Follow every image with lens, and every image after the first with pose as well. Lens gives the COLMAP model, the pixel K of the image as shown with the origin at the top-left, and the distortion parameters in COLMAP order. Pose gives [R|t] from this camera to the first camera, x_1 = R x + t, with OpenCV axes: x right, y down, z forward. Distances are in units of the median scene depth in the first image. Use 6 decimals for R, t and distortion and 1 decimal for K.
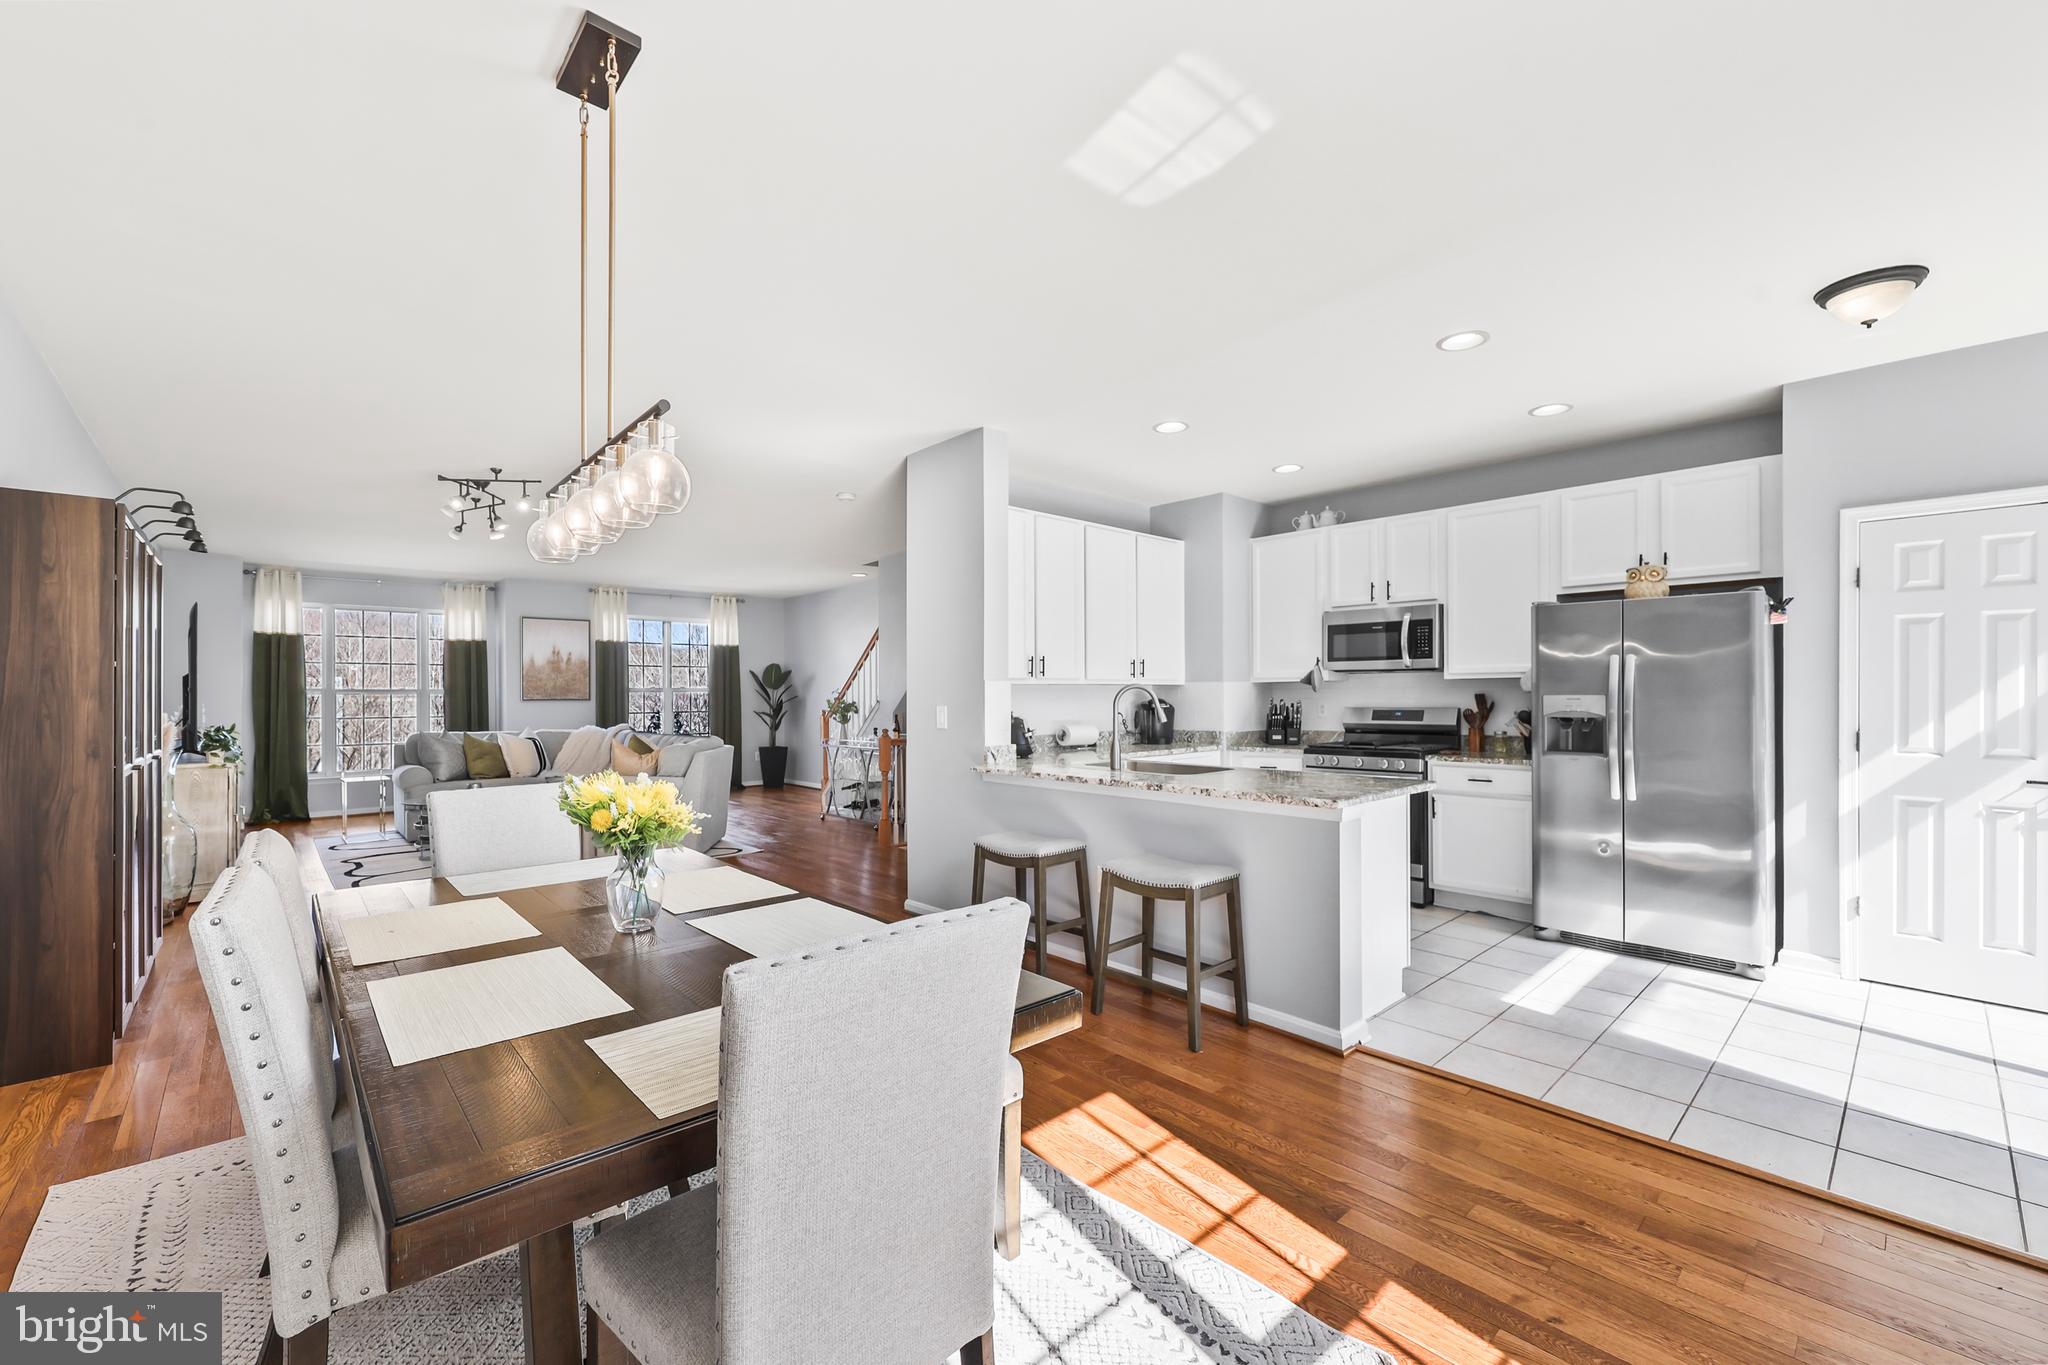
lens RADIAL K [[839.1, 0, 1020.6], [0, 839.1, 688.3], [0, 0, 1]] dist [-0.000733, -0.000313]
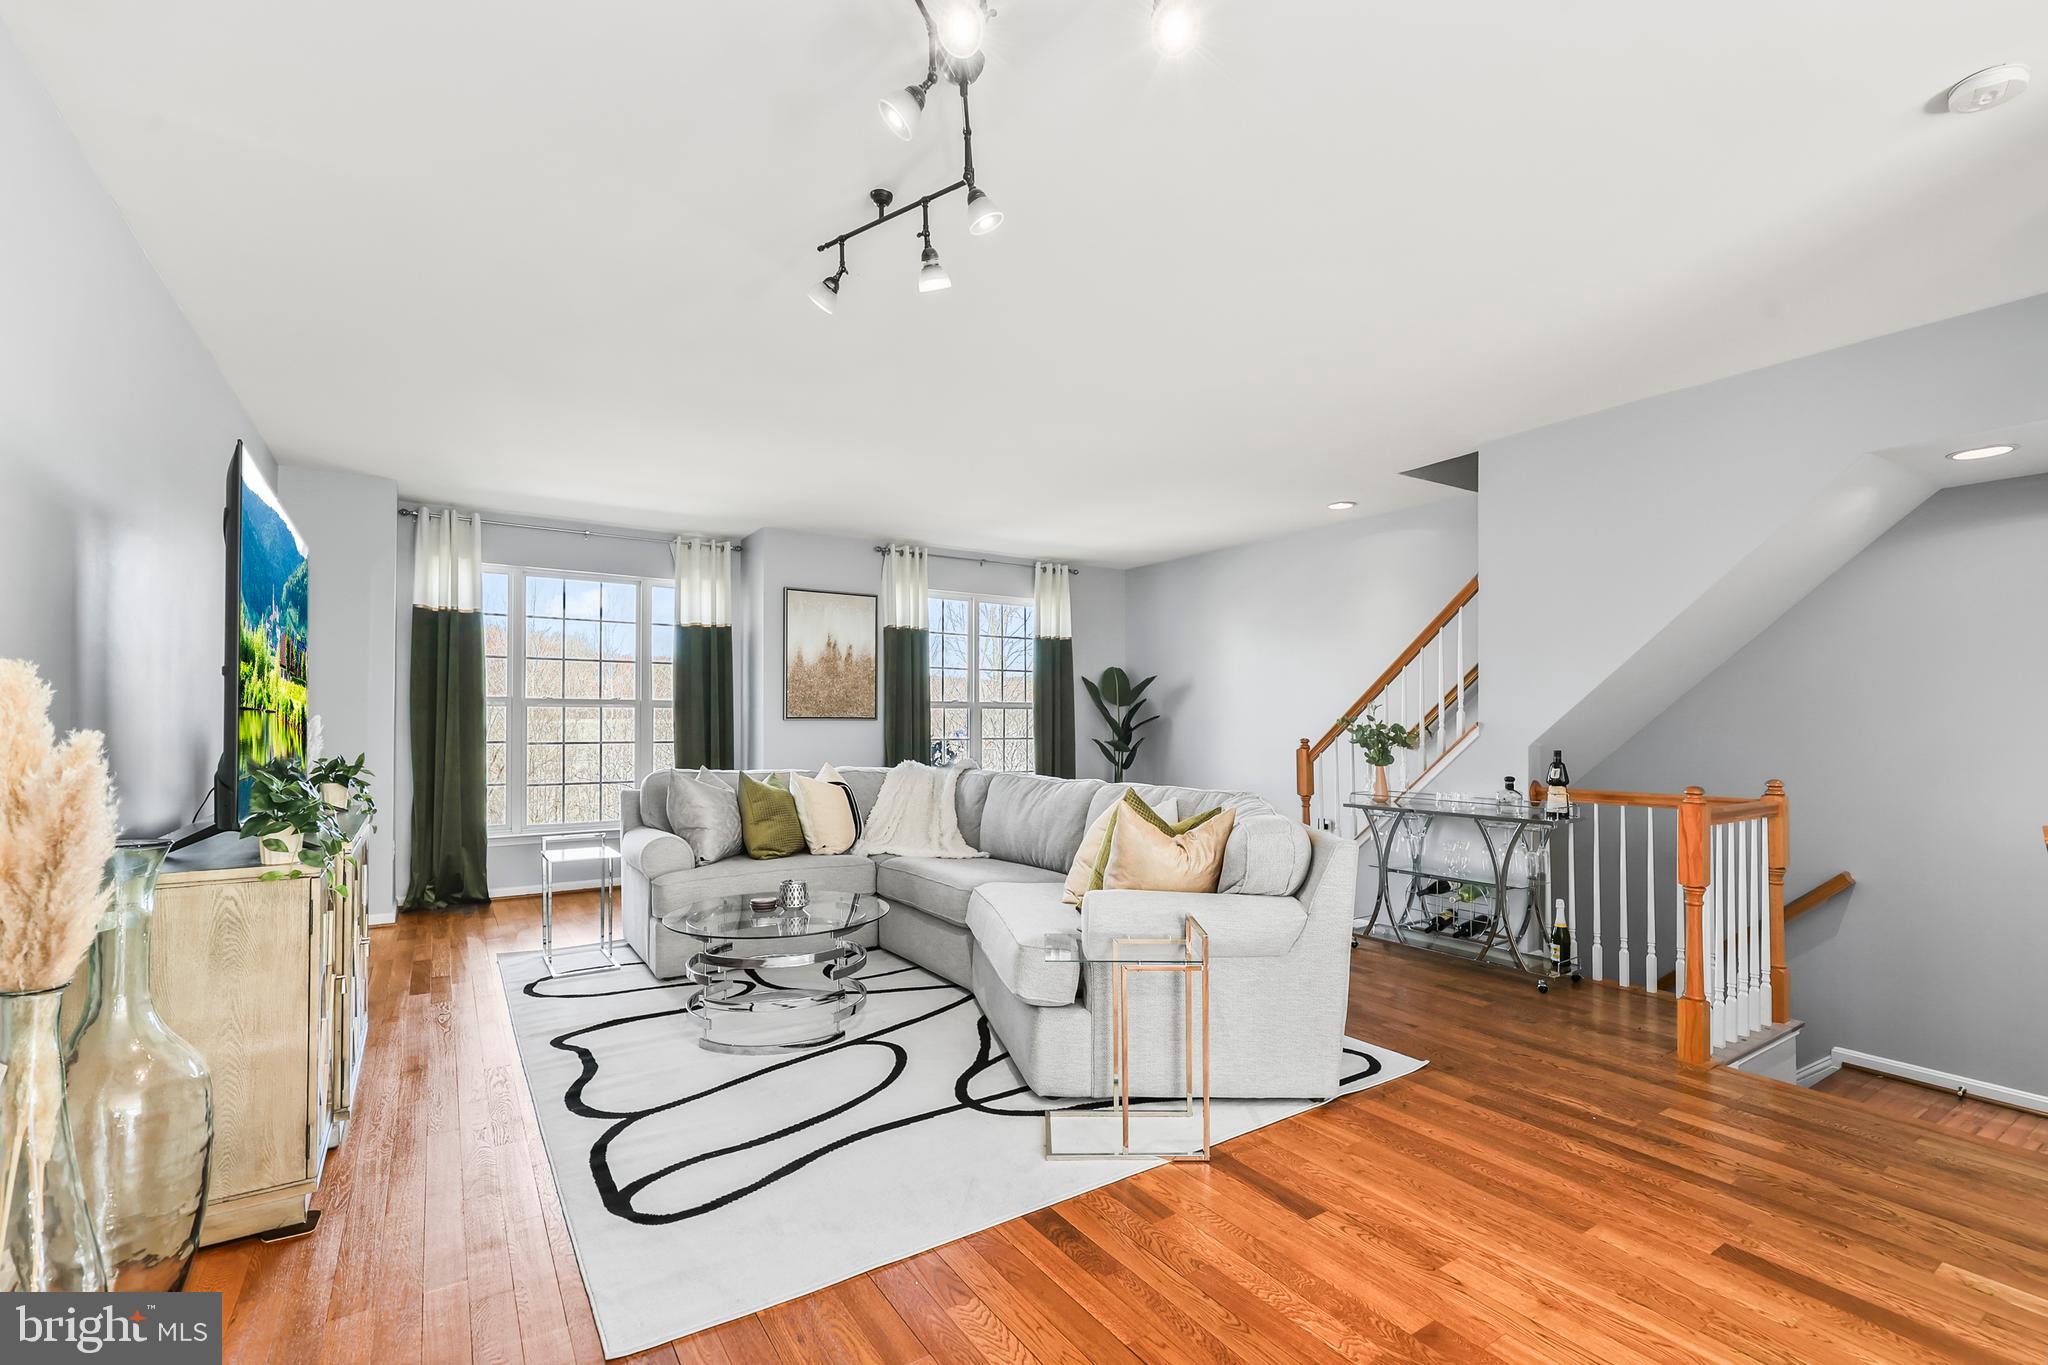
lens RADIAL K [[875.2, 0, 1012.2], [0, 875.2, 712.7], [0, 0, 1]] dist [0.001600, -0.000150]
pose [[0.987253, 0.006154, -0.159039, -0.347491], [-0.006637, 0.999975, -0.002506, 0.011673], [0.159020, 0.003529, 0.987269, 0.402442]]
